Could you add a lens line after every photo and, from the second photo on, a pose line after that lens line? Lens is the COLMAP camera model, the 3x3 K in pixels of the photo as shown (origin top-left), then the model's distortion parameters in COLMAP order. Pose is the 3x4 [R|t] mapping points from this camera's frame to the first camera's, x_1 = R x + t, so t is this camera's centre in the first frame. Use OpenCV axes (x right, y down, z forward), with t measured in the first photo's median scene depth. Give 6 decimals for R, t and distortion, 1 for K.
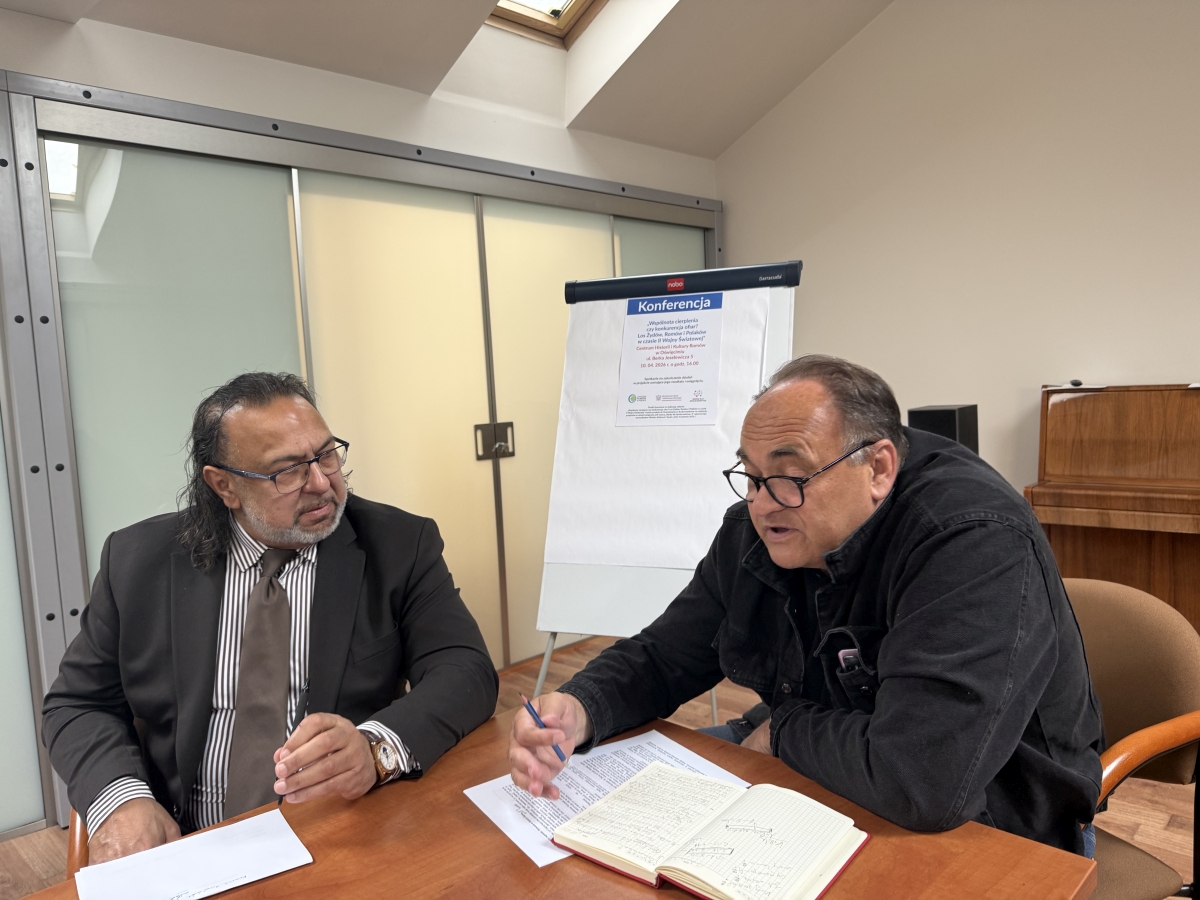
lens RADIAL K [[840.3, 0, 602.7], [0, 840.3, 448.9], [0, 0, 1]] dist [0.054651, -0.062223]
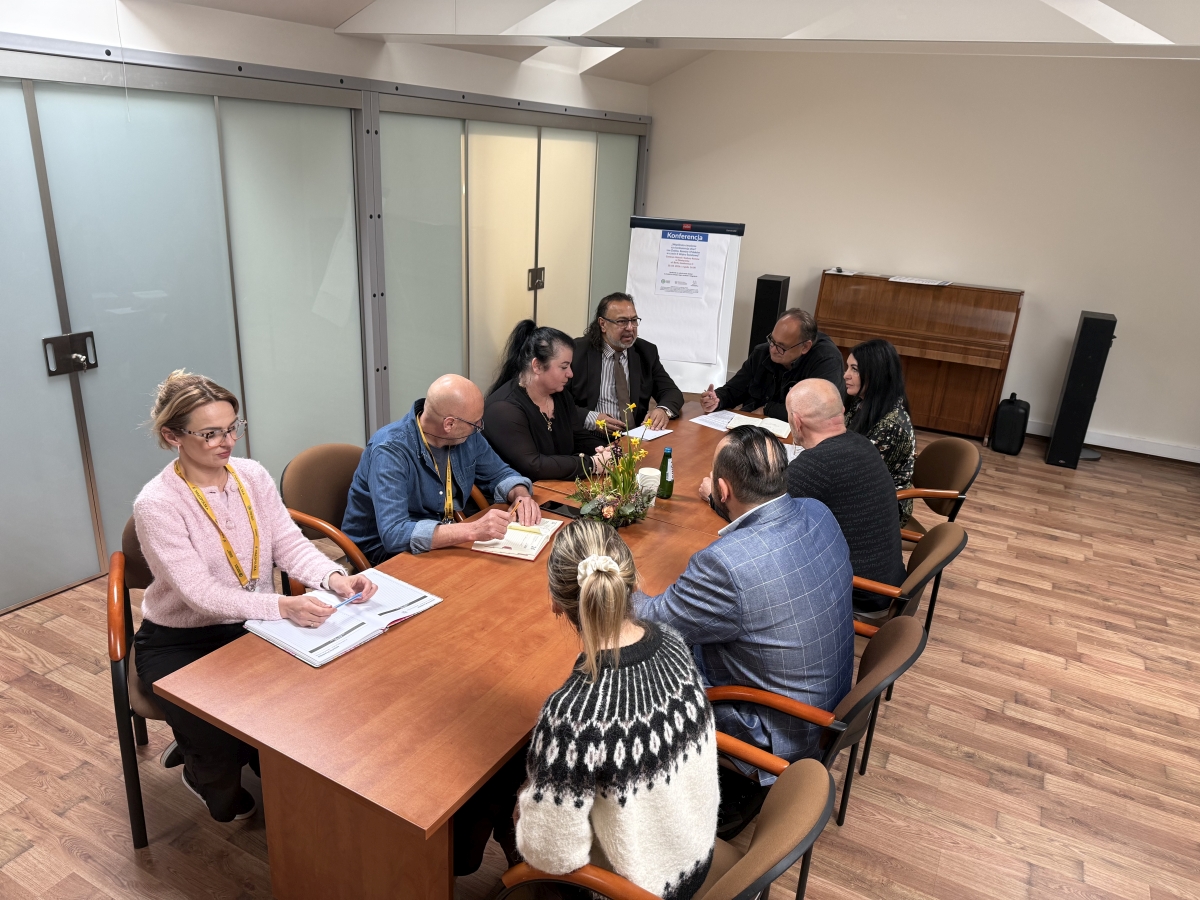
lens RADIAL K [[829.7, 0, 600.0], [0, 829.7, 450.0], [0, 0, 1]] dist [0.071305, -0.116516]
pose [[0.959986, 0.014574, 0.279667, -0.691296], [-0.086667, 0.965080, 0.247202, -0.151101], [-0.266299, -0.261549, 0.927727, -1.020252]]
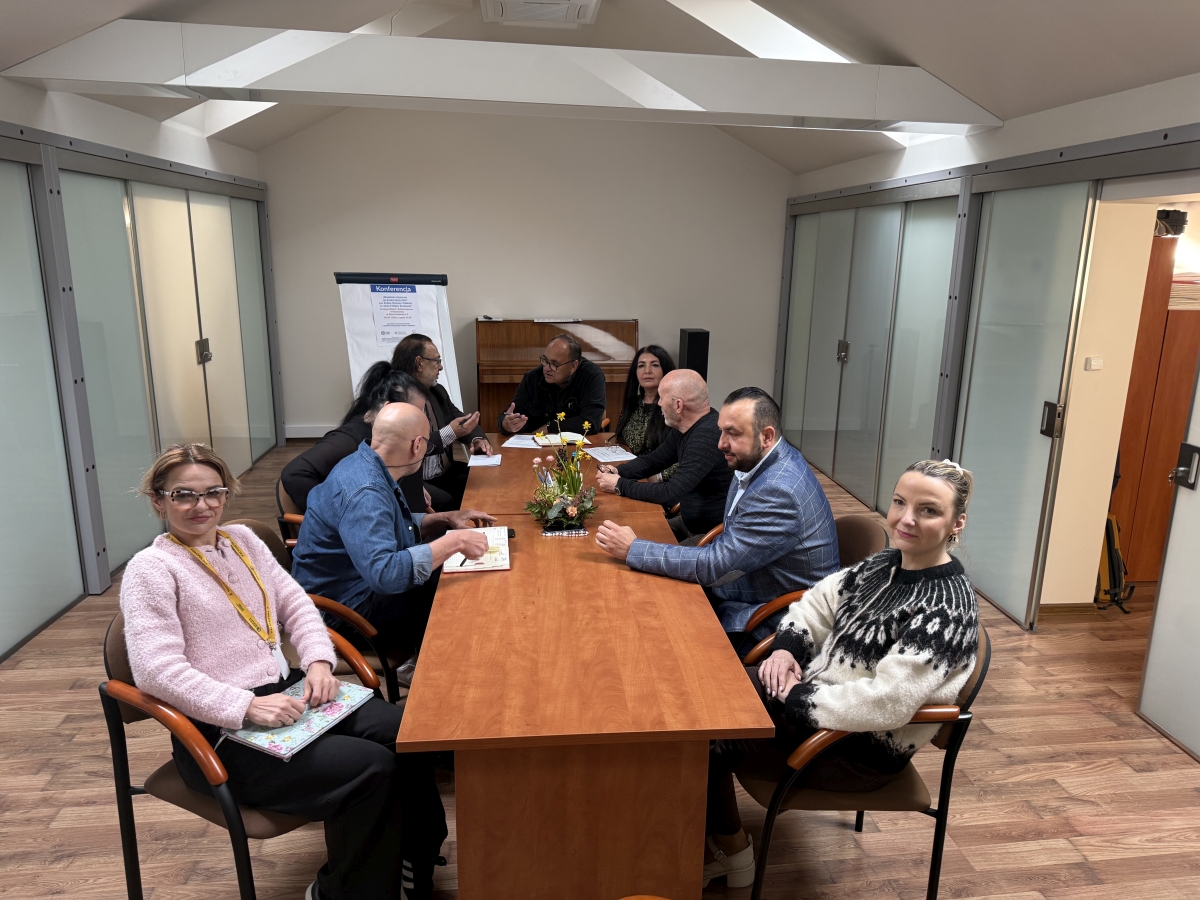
lens RADIAL K [[845.3, 0, 610.7], [0, 845.3, 439.4], [0, 0, 1]] dist [0.009768, -0.000563]
pose [[0.635277, -0.108920, 0.764565, -1.258688], [0.013967, 0.991463, 0.129639, -0.061317], [-0.772158, -0.071678, 0.631375, -0.833136]]
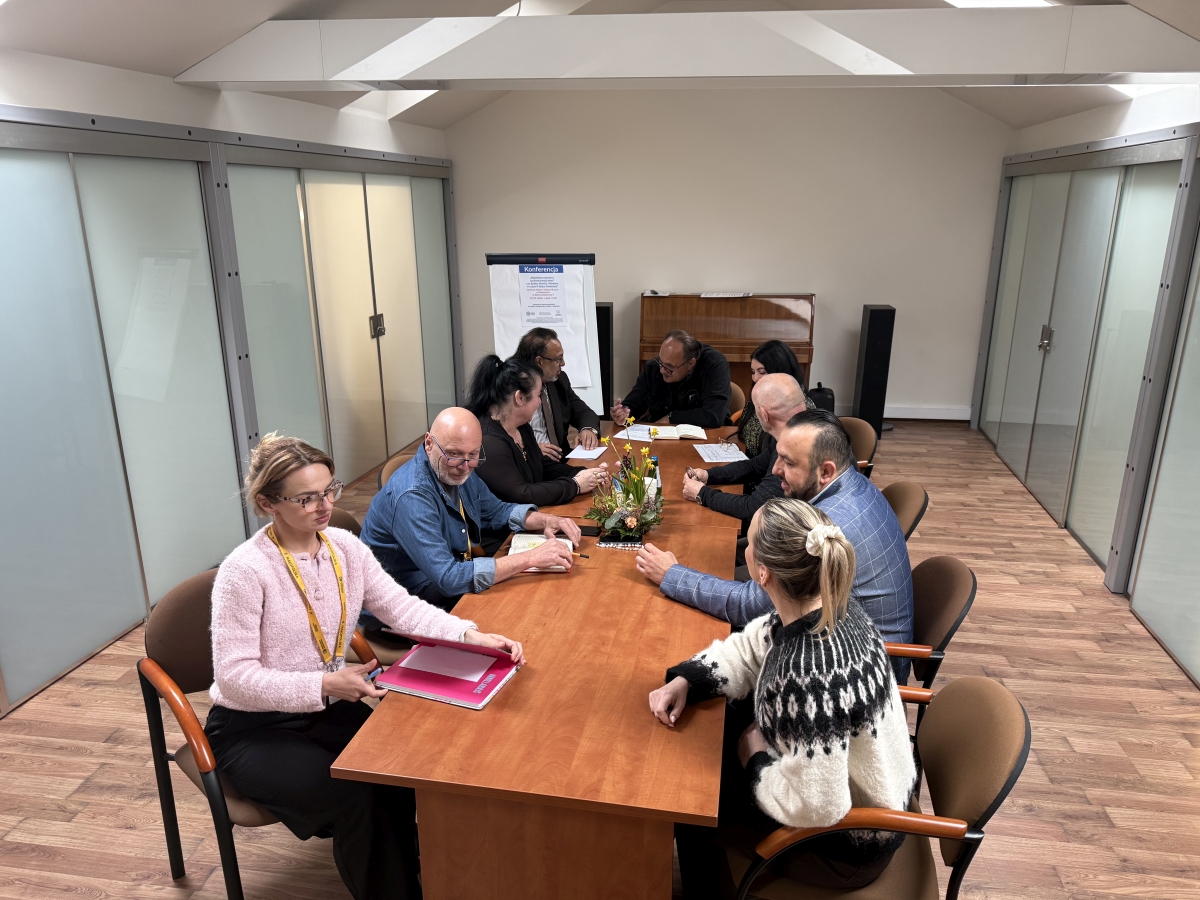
lens RADIAL K [[840.3, 0, 602.7], [0, 840.3, 448.9], [0, 0, 1]] dist [0.054651, -0.062223]
pose [[0.824646, -0.106739, 0.555487, -1.042293], [0.001607, 0.982472, 0.186401, -0.119124], [-0.565647, -0.152822, 0.810363, -0.934568]]
